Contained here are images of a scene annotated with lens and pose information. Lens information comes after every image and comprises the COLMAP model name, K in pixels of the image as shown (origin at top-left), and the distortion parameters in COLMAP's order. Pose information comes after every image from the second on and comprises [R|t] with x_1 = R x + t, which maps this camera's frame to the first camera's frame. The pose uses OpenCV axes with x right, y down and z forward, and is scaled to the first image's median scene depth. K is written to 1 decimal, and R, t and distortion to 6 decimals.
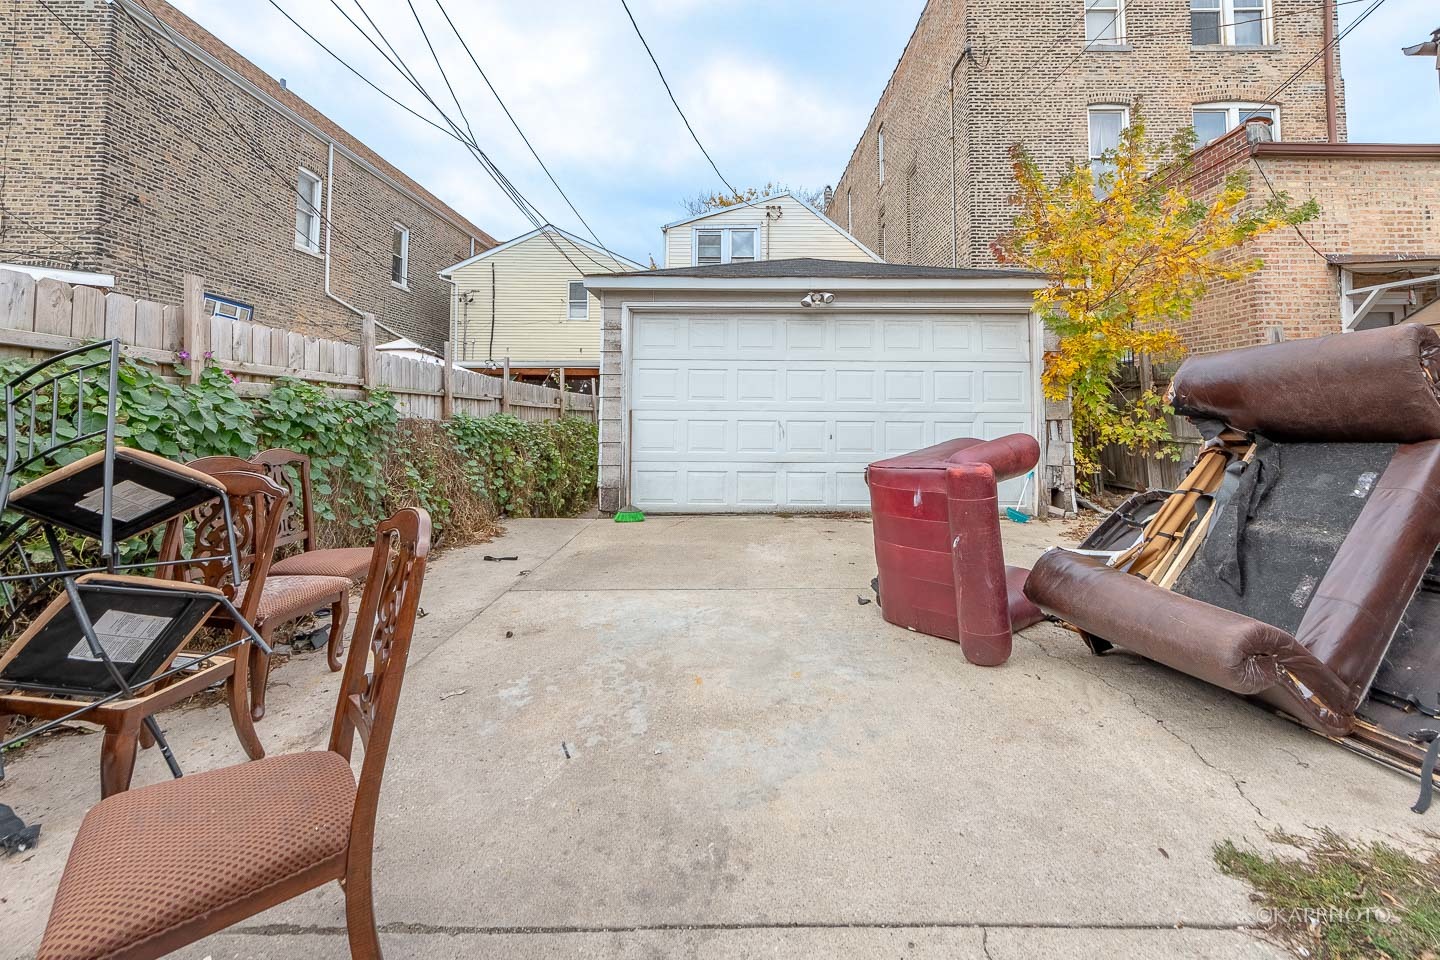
lens RADIAL K [[590.9, 0, 723.6], [0, 590.9, 455.7], [0, 0, 1]] dist [0.007219, -0.000466]
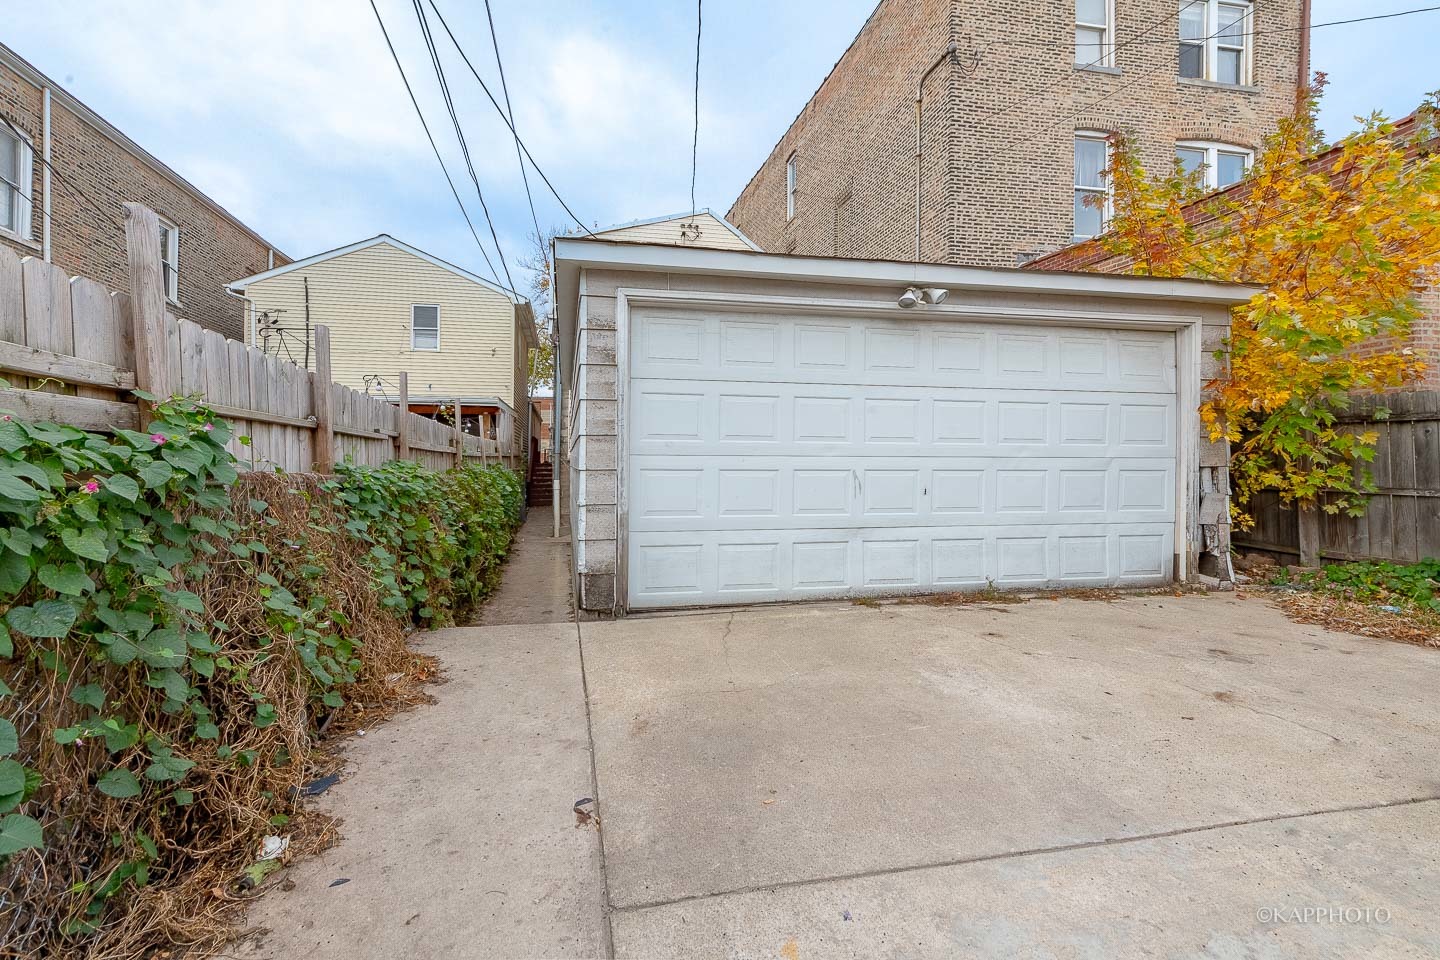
lens RADIAL K [[568.6, 0, 725.5], [0, 568.6, 506.2], [0, 0, 1]] dist [0.006387, -0.001043]
pose [[0.963164, -0.024688, 0.267781, -0.231671], [0.021737, 0.999666, 0.013979, -0.027567], [-0.268036, -0.007643, 0.963379, 0.368561]]
